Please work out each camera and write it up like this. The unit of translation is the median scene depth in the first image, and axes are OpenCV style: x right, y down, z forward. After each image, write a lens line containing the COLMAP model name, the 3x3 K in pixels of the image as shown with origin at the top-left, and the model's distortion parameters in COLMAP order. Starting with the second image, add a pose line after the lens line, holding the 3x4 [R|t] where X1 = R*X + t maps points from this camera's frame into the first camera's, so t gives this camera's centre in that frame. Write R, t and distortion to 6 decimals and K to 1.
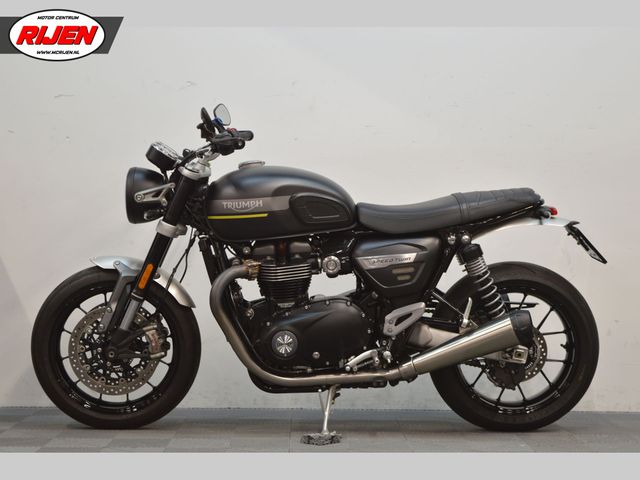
lens RADIAL K [[1387.5, 0, 320.4], [0, 1387.5, 239.6], [0, 0, 1]] dist [0.109514, 0.000000]
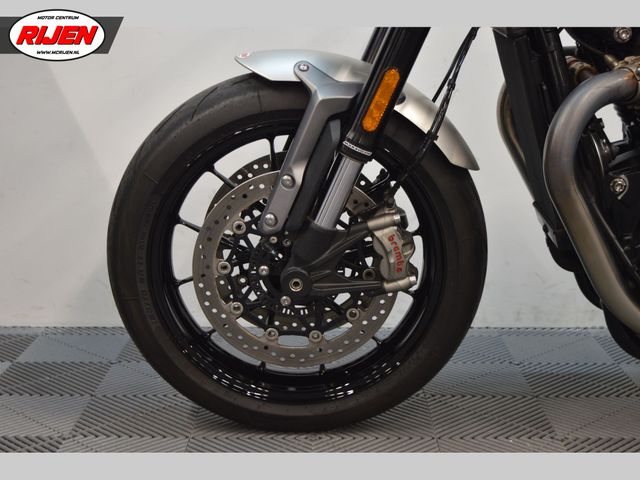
lens RADIAL K [[1082.3, 0, 322.0], [0, 1082.3, 244.1], [0, 0, 1]] dist [0.002213, 0.000000]
pose [[0.999921, -0.007097, -0.010385, -0.137907], [0.008978, 0.980938, 0.194114, 0.006155], [0.008810, -0.194192, 0.980924, 0.675300]]
